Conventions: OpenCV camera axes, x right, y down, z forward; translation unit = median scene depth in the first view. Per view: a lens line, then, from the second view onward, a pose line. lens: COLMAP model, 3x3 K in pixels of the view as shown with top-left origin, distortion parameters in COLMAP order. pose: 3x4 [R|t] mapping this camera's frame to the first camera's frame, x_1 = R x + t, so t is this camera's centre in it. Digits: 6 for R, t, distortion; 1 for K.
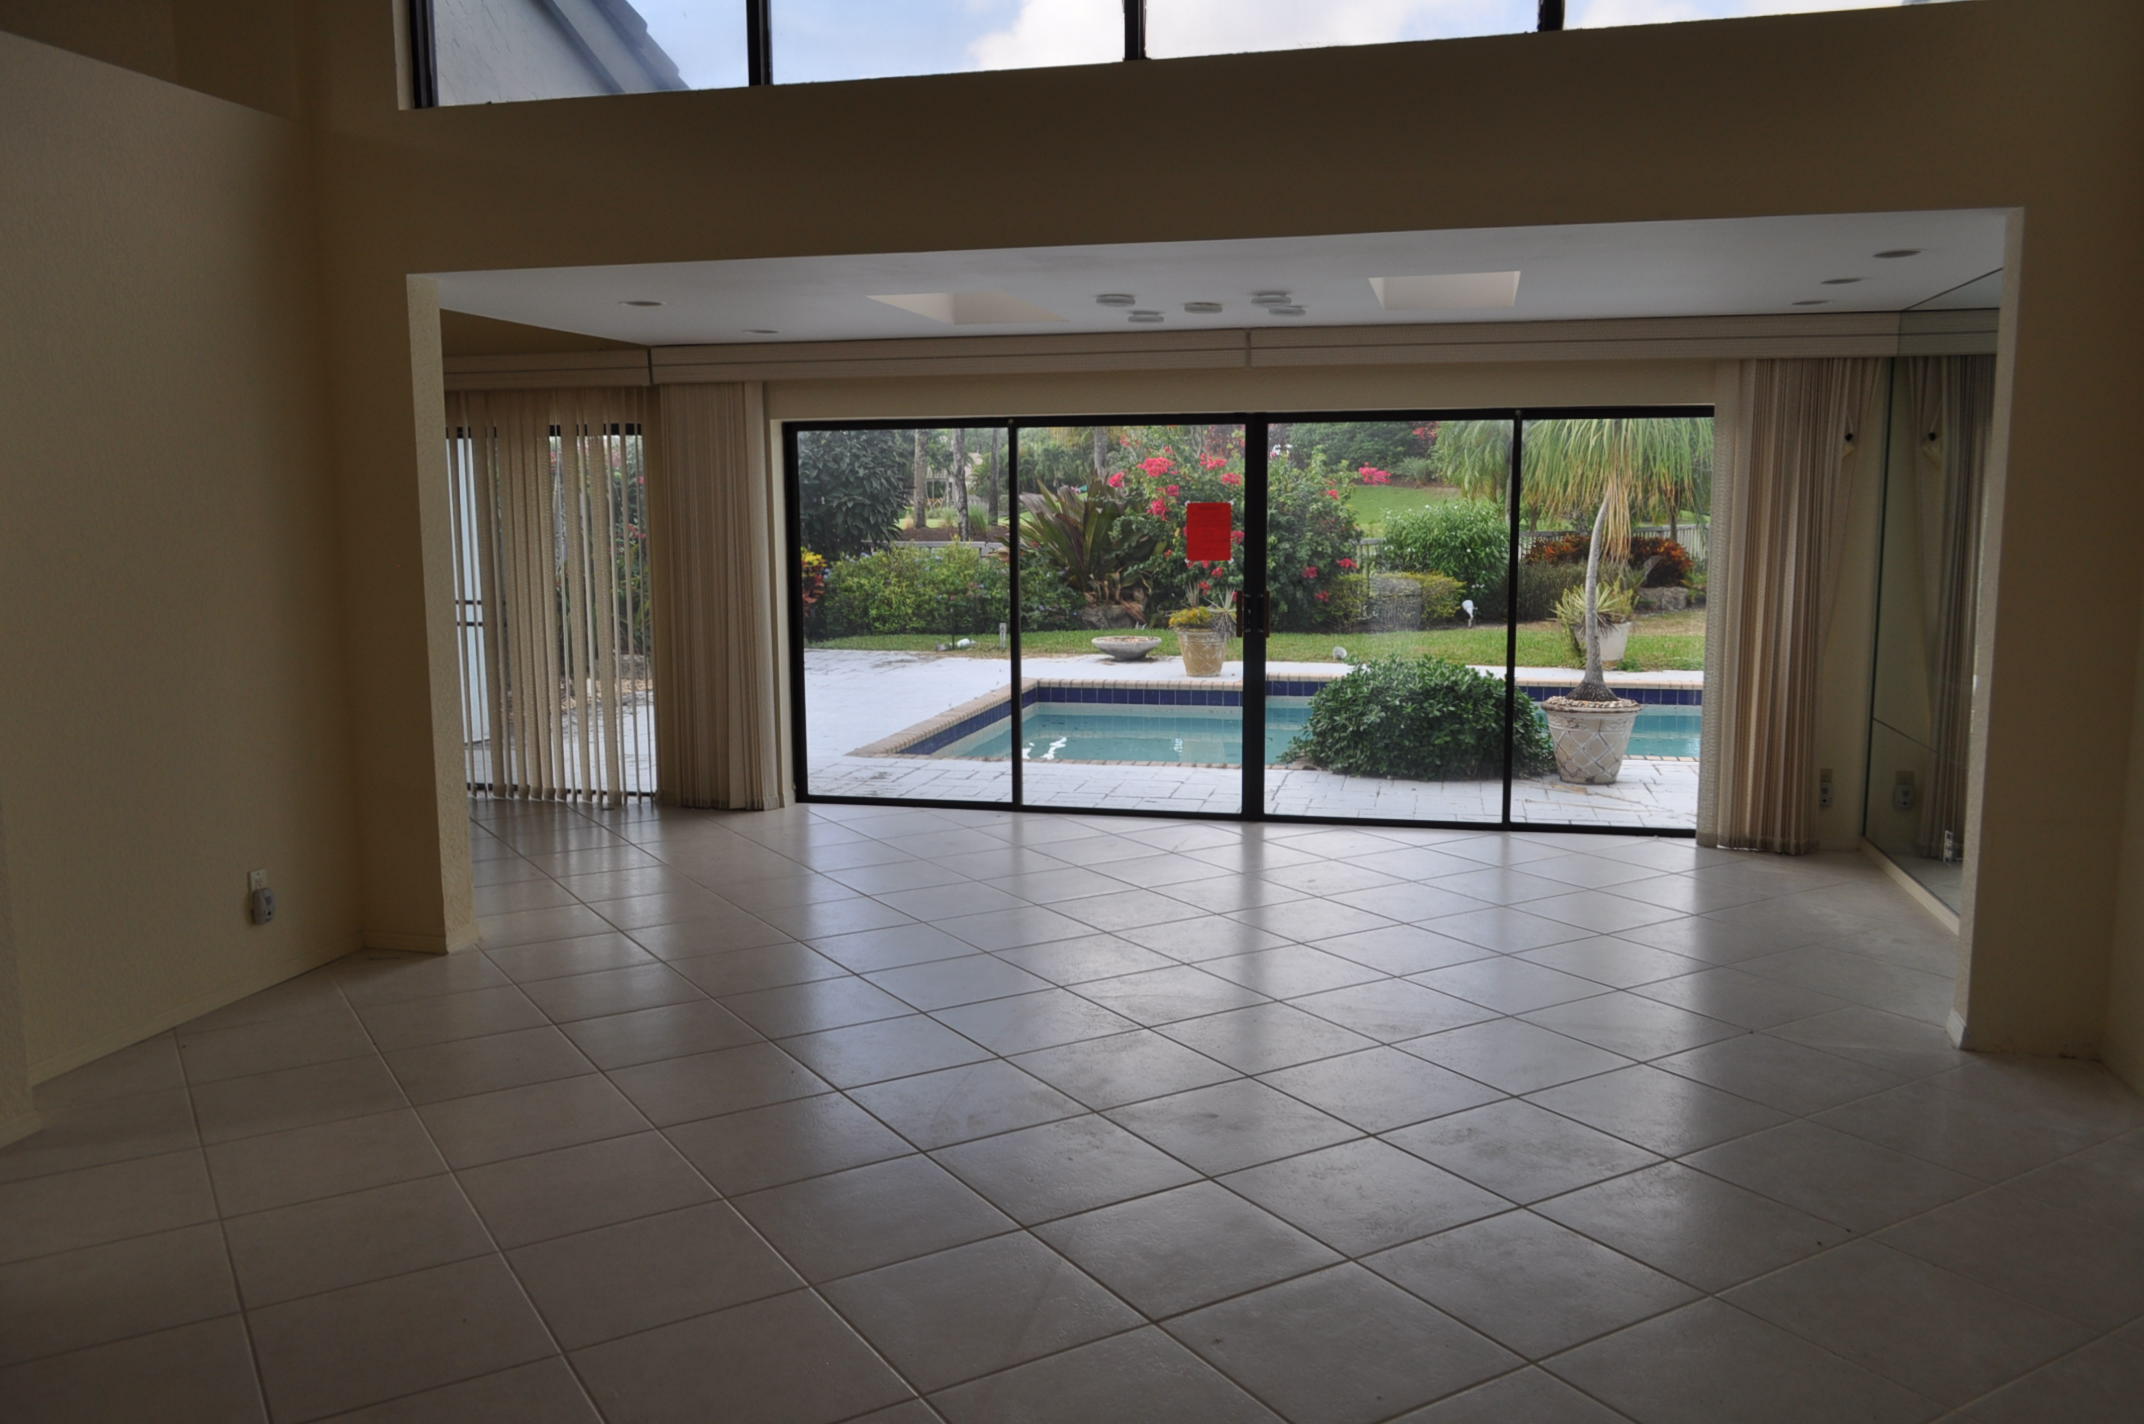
lens RADIAL K [[1654.1, 0, 1072.0], [0, 1654.1, 712.0], [0, 0, 1]] dist [-0.006278, -0.004604]
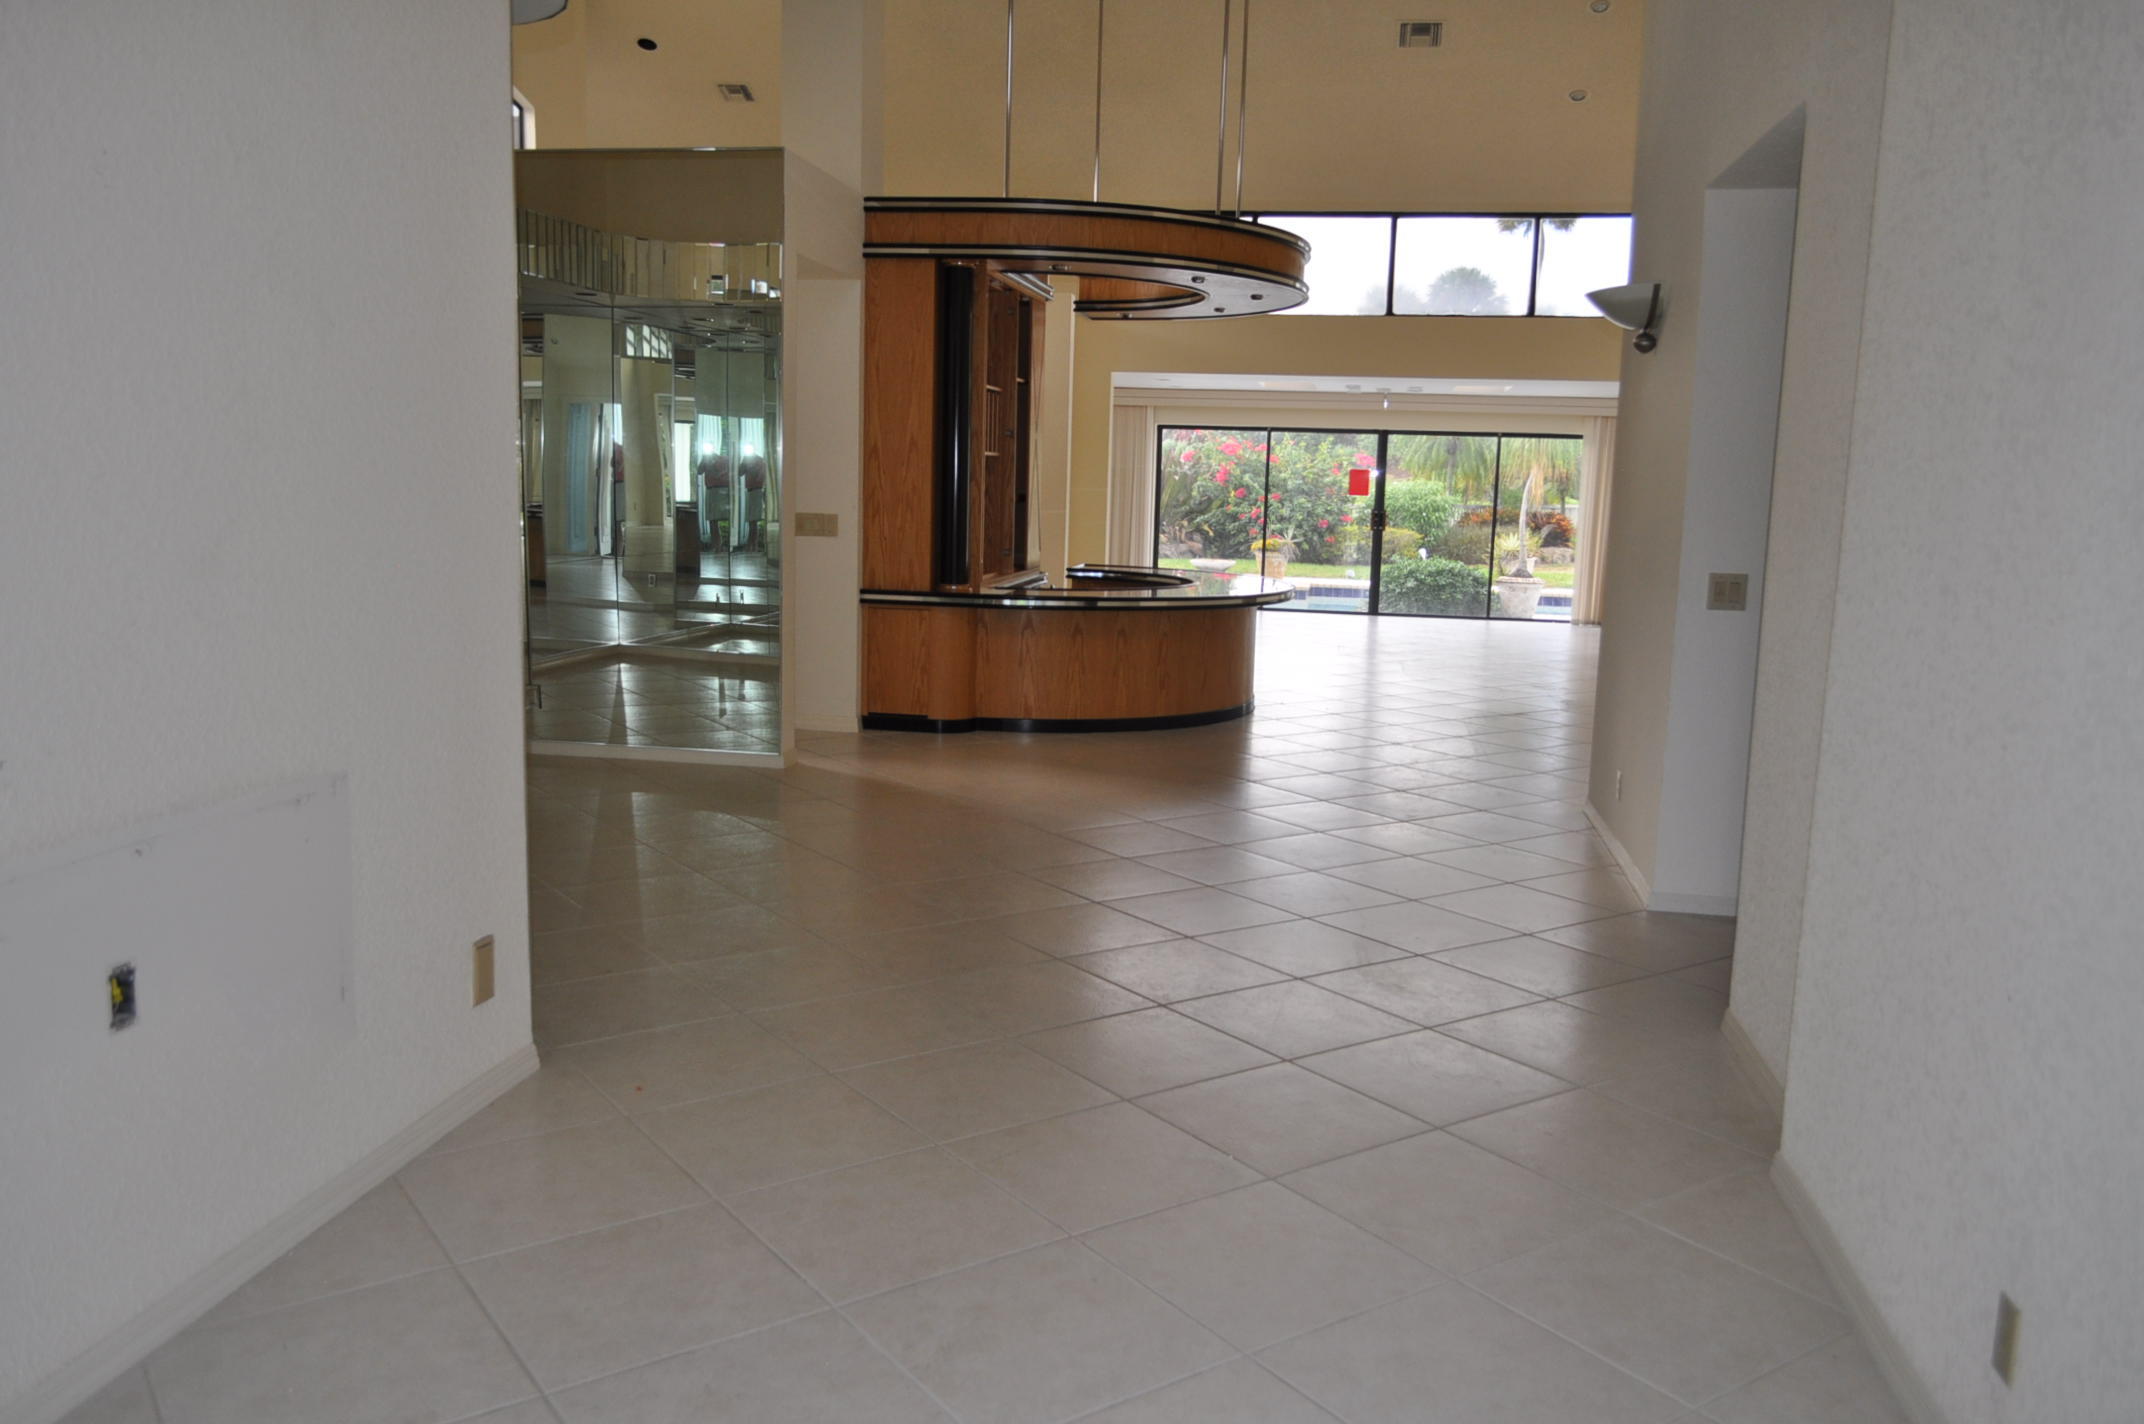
lens RADIAL K [[1654.1, 0, 1072.0], [0, 1654.1, 712.0], [0, 0, 1]] dist [-0.006278, -0.004604]
pose [[0.997590, 0.025285, 0.064618, -0.171986], [-0.026196, 0.999568, 0.013293, 0.070457], [-0.064254, -0.014953, 0.997822, -0.468307]]
